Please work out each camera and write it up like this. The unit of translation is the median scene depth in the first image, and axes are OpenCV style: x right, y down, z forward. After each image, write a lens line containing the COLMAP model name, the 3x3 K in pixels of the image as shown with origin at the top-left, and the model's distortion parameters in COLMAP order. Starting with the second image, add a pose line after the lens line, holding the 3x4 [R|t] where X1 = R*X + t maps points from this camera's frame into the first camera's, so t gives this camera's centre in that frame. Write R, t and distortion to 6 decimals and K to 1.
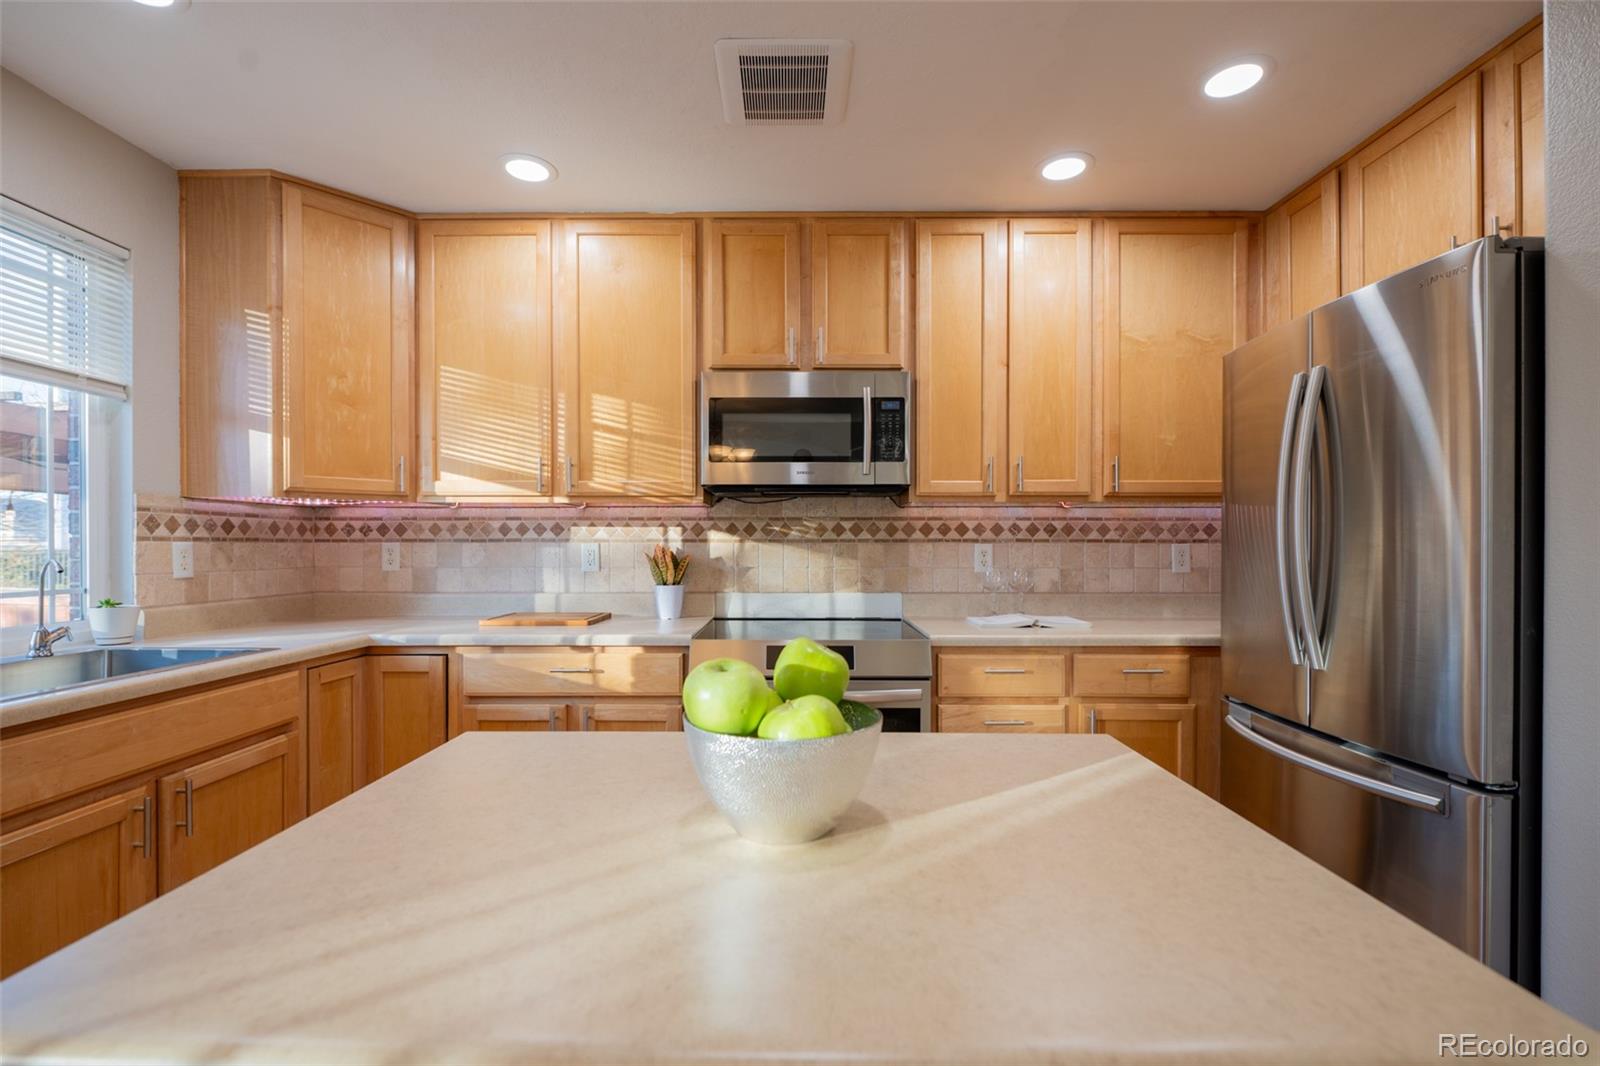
lens RADIAL K [[711.7, 0, 814.2], [0, 711.7, 546.7], [0, 0, 1]] dist [0.001001, 0.000047]
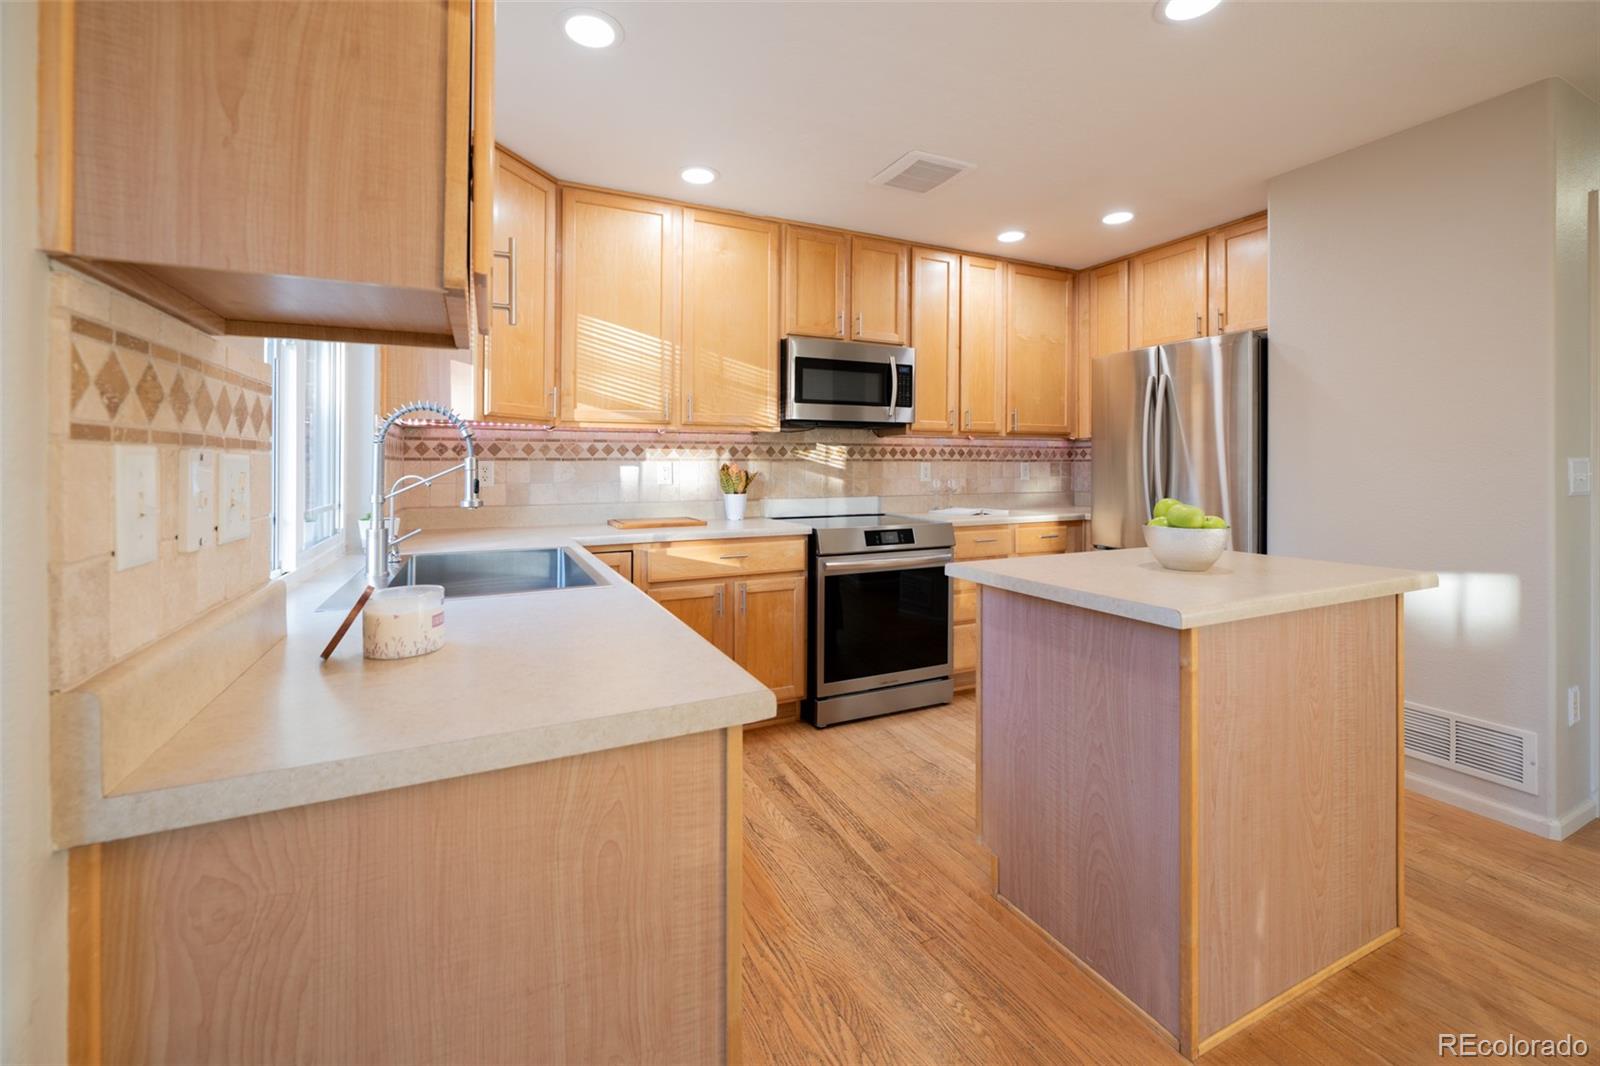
lens RADIAL K [[654.7, 0, 783.7], [0, 654.7, 466.1], [0, 0, 1]] dist [0.002851, -0.000931]
pose [[0.905544, -0.002166, 0.424247, -0.660735], [0.001326, 0.999997, 0.002275, 0.000567], [-0.424251, -0.001497, 0.905544, -0.132244]]
